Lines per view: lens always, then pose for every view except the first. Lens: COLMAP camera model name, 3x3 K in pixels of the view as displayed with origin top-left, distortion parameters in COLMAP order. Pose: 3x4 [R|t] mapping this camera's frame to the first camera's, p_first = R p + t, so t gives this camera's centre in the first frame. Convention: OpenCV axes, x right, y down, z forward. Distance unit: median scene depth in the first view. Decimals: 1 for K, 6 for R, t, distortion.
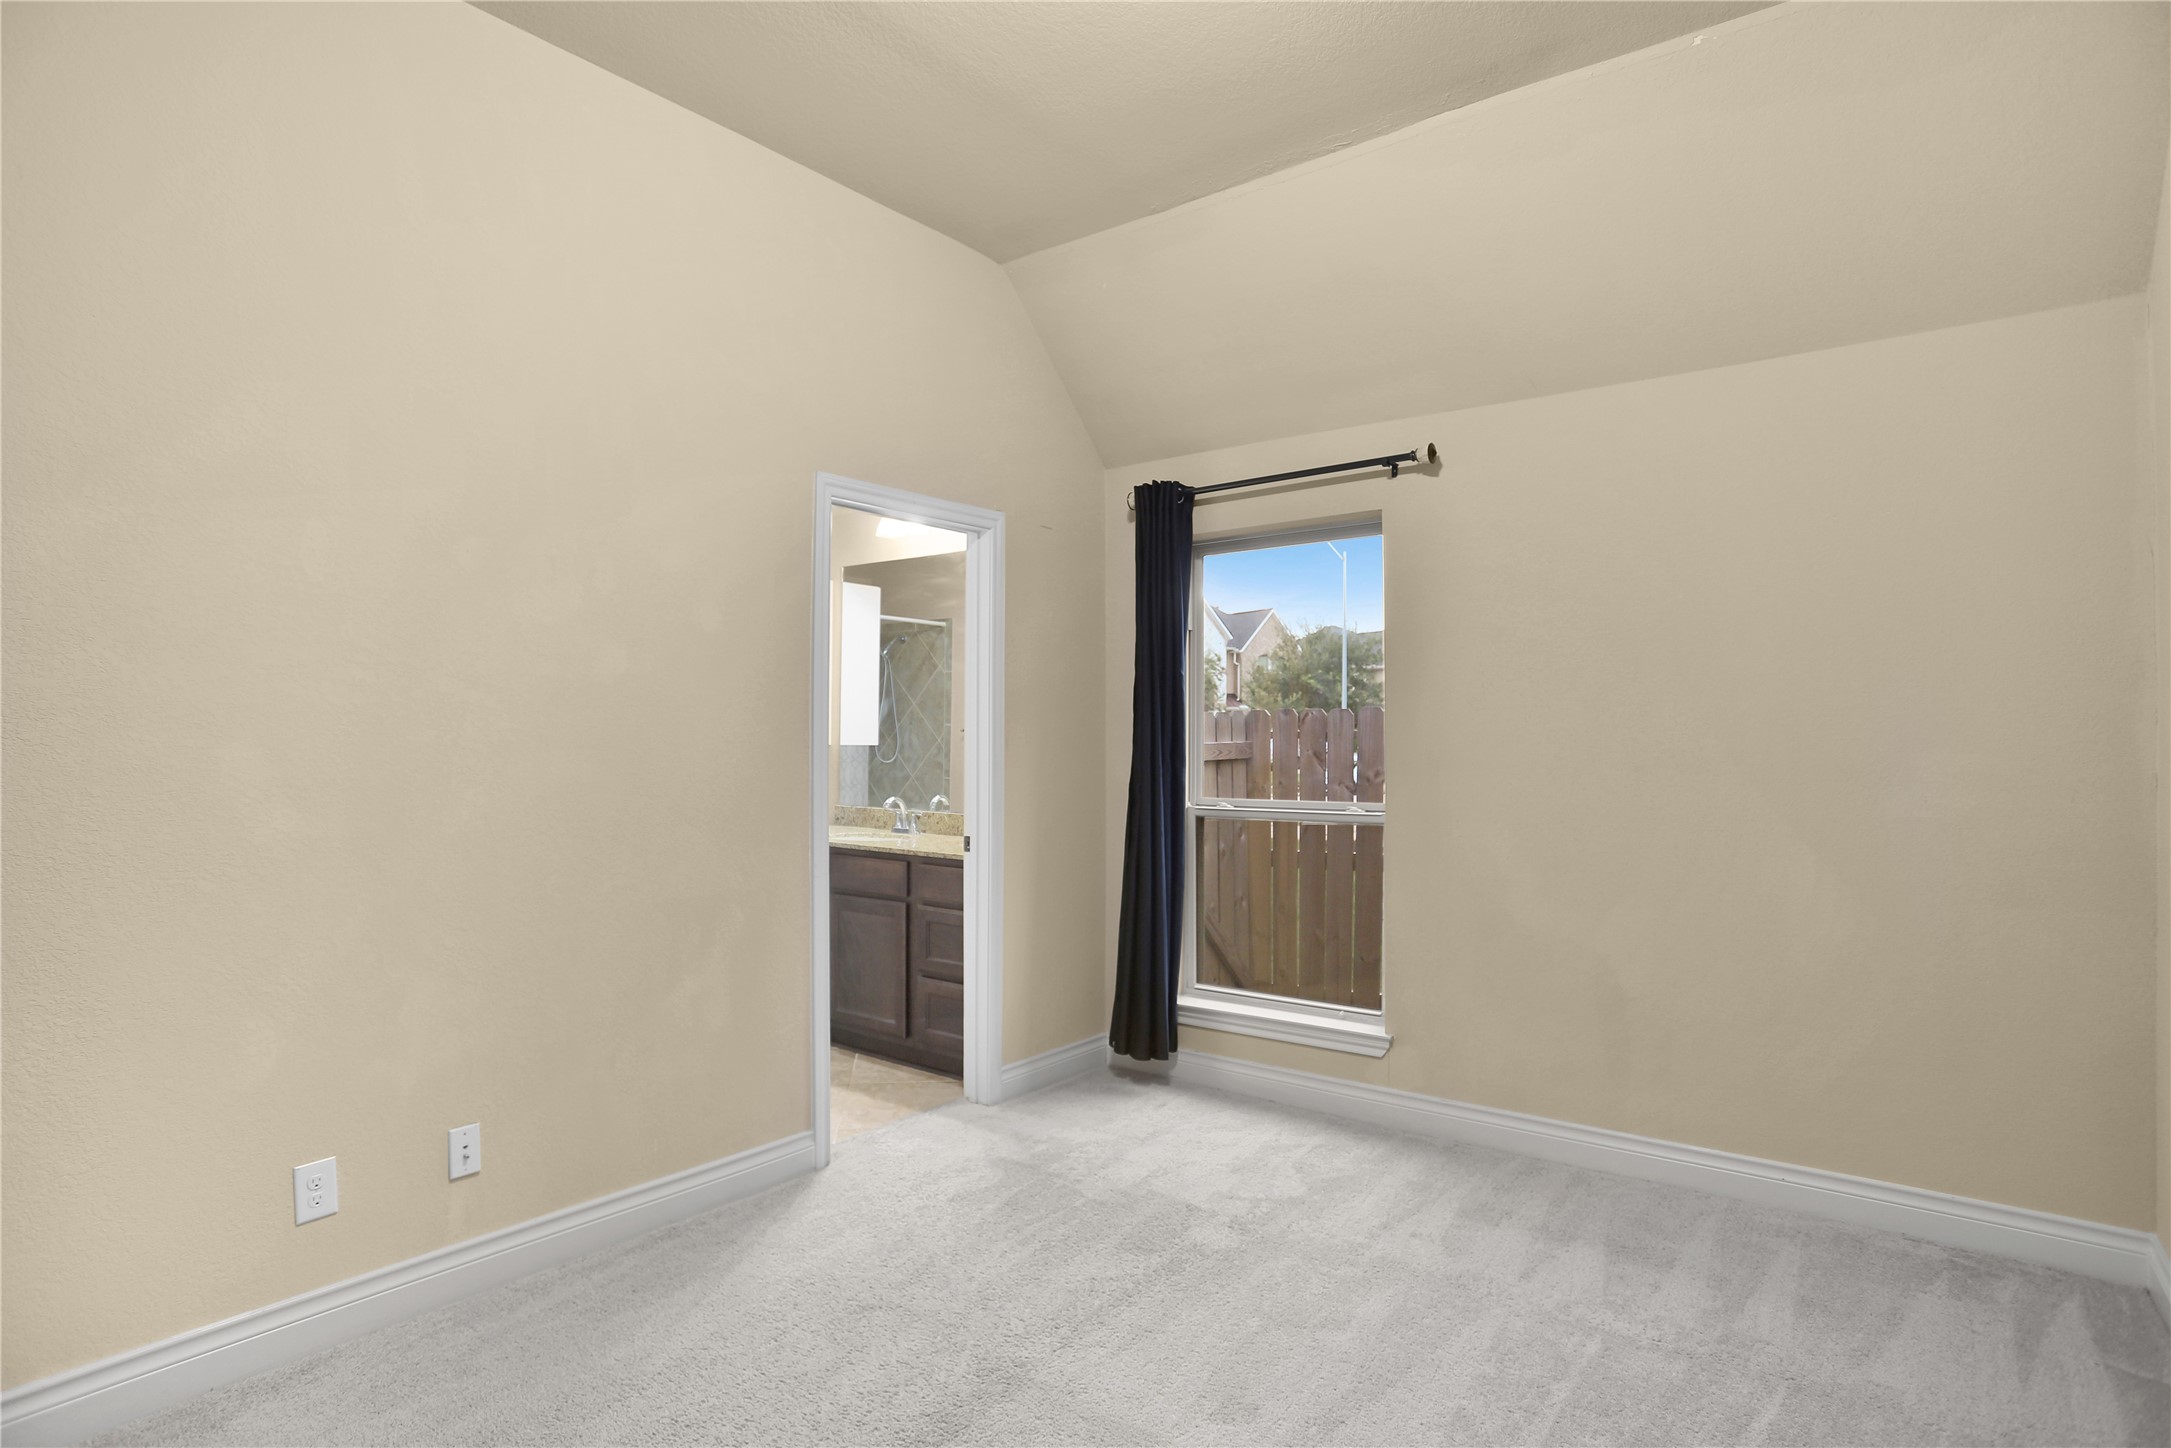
lens RADIAL K [[1116.6, 0, 1072.2], [0, 1116.6, 725.0], [0, 0, 1]] dist [-0.082820, 0.035384]
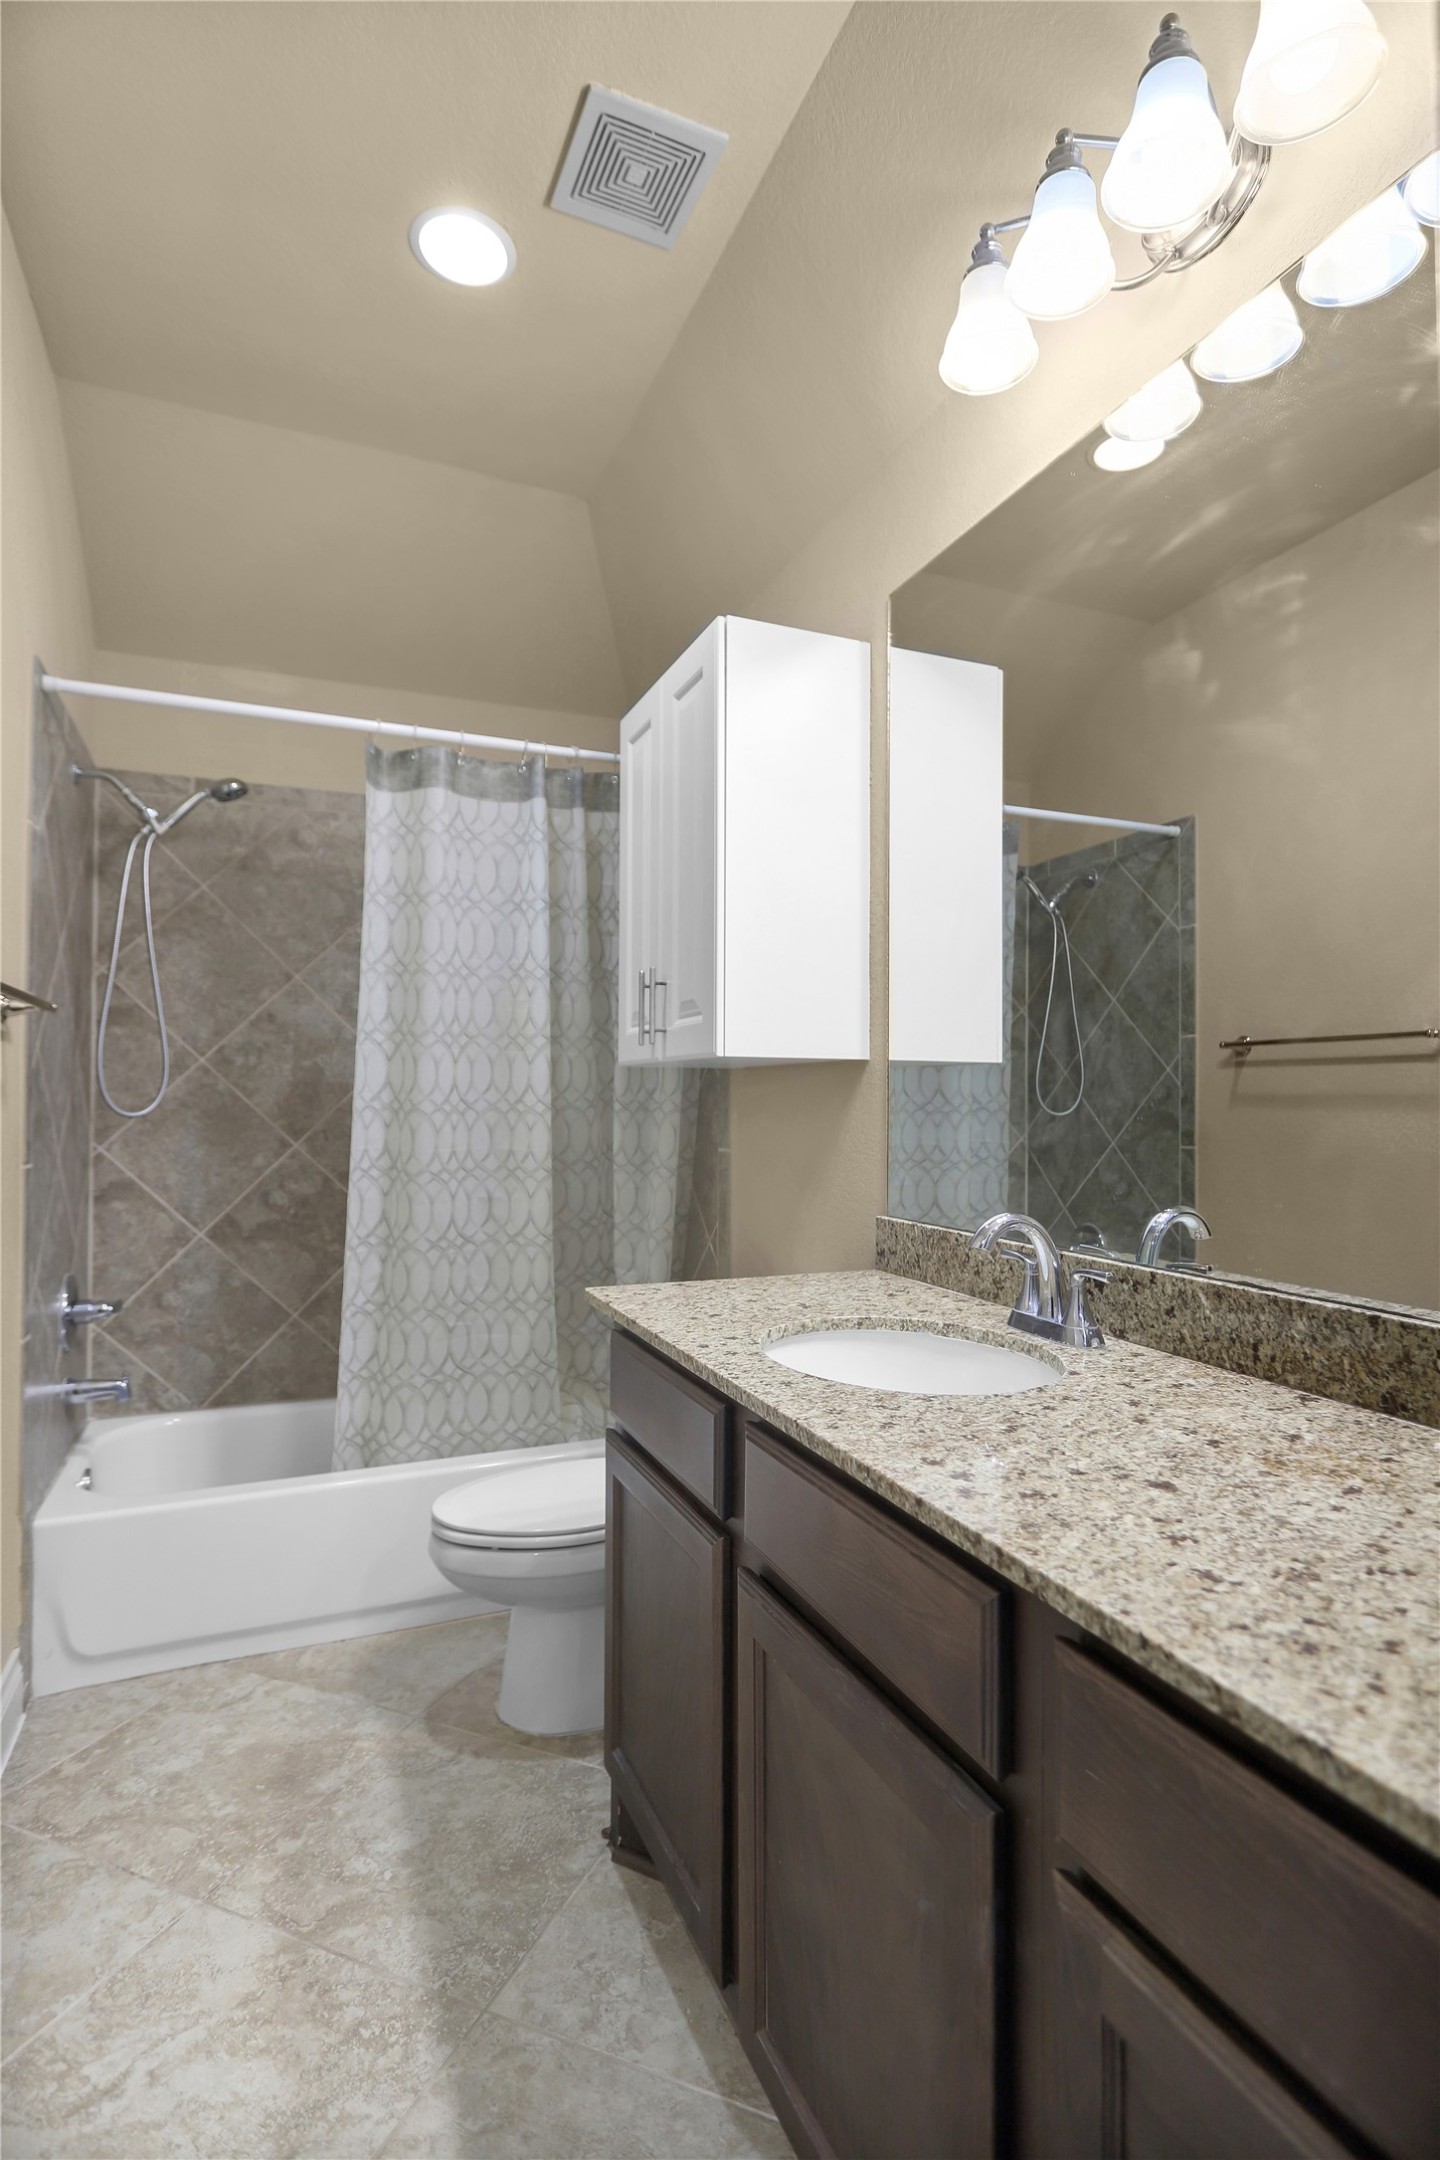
lens RADIAL K [[1077.1, 0, 720.0], [0, 1077.1, 1080.0], [0, 0, 1]] dist [-0.036241, 0.028588]
pose [[0.869676, -0.017772, -0.493303, -0.080200], [0.012178, 0.999820, -0.014550, 0.030477], [0.493473, 0.006646, 0.869736, 0.670185]]
